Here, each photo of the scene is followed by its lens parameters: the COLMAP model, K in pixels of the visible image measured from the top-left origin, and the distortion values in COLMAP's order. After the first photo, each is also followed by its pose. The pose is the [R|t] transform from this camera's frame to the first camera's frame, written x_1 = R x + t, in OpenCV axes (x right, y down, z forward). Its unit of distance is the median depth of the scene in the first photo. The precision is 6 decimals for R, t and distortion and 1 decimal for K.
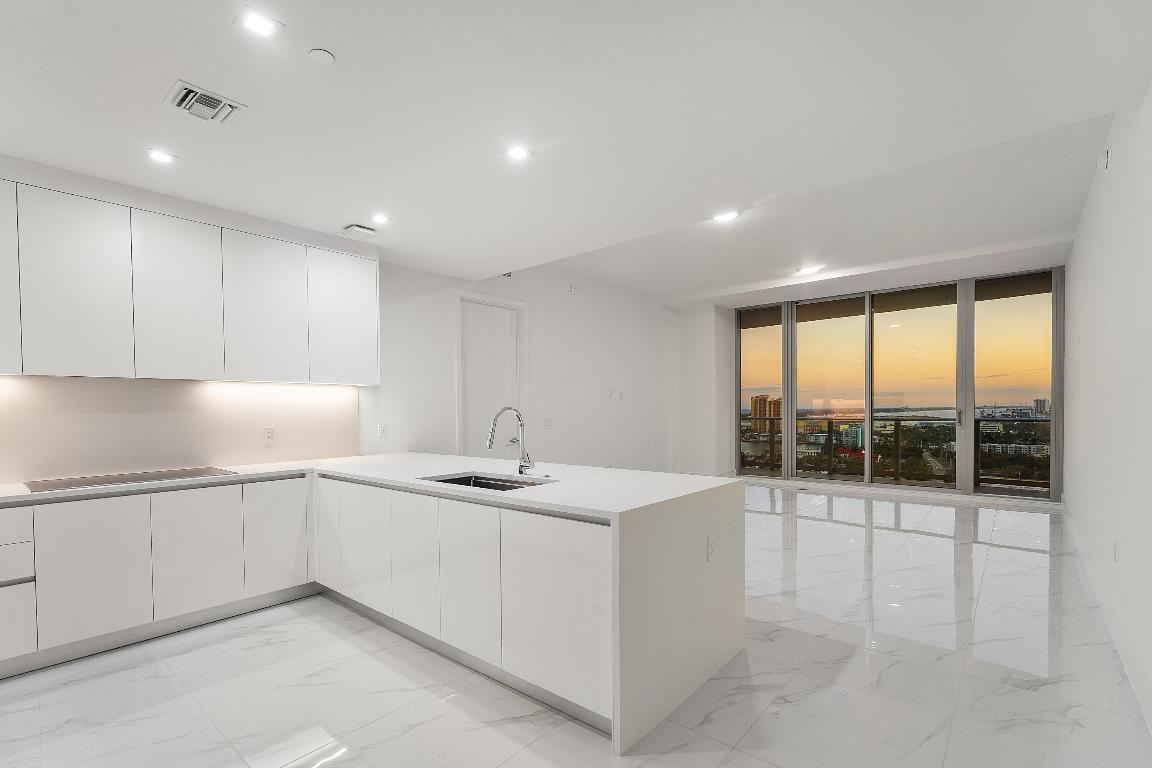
lens RADIAL K [[514.1, 0, 558.0], [0, 514.1, 426.1], [0, 0, 1]] dist [0.000069, -0.000057]
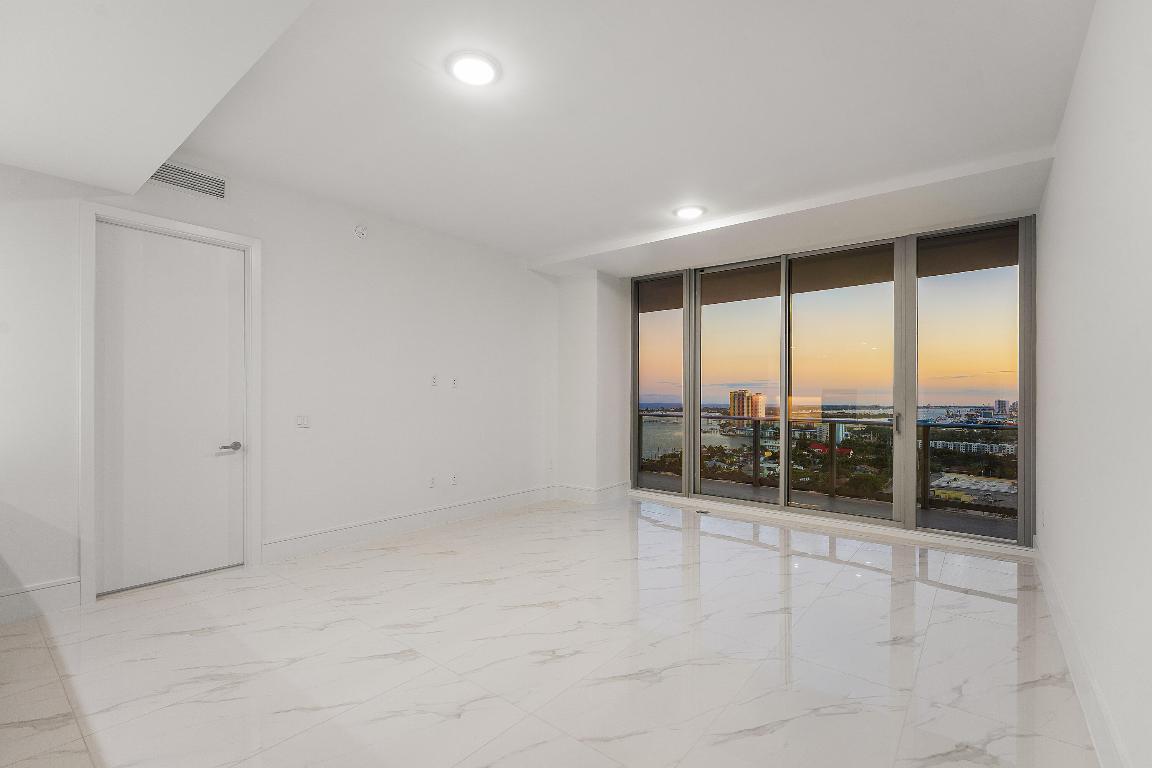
lens RADIAL K [[499.3, 0, 567.0], [0, 499.3, 399.9], [0, 0, 1]] dist [0.001656, 0.000133]
pose [[0.999037, 0.022250, 0.037812, 0.247957], [-0.021006, 0.999235, -0.032980, -0.015106], [-0.038517, 0.032154, 0.998740, 0.267374]]
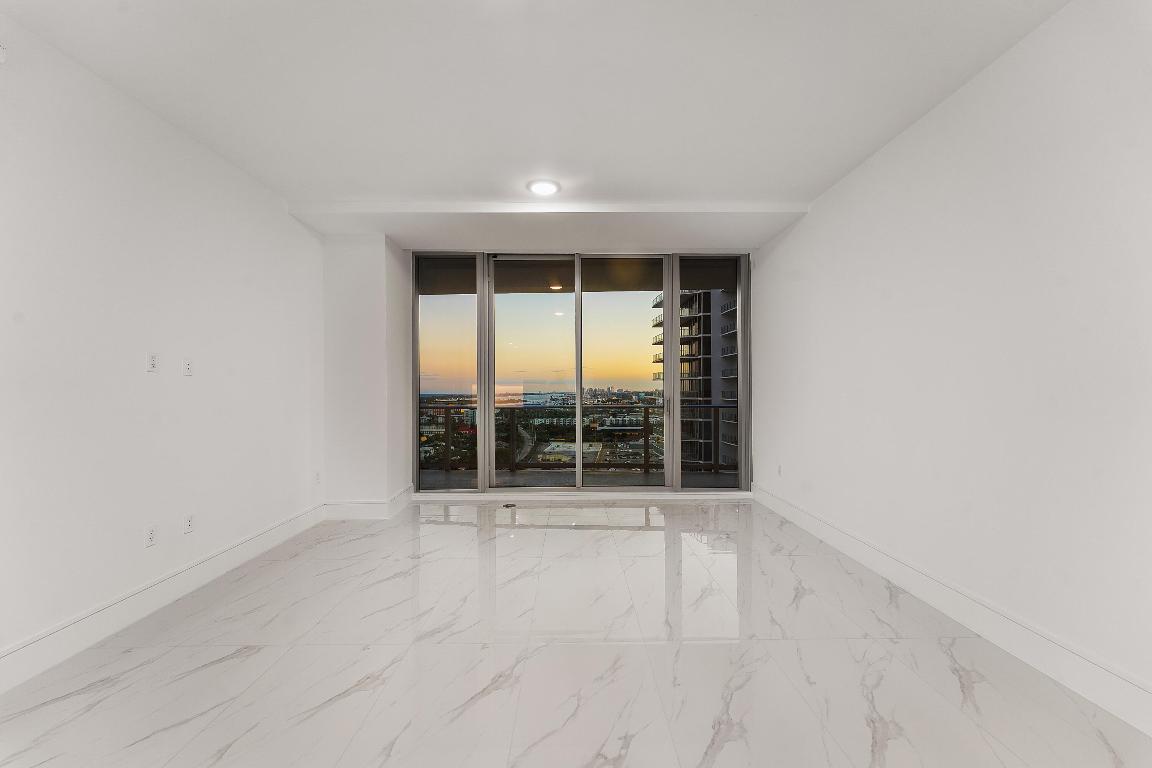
lens RADIAL K [[462.6, 0, 571.5], [0, 462.6, 381.3], [0, 0, 1]] dist [-0.003524, -0.000081]
pose [[0.738195, 0.019532, 0.674304, 0.094425], [0.021064, 0.998426, -0.051979, -0.017920], [-0.674258, 0.052574, 0.736622, 0.449134]]
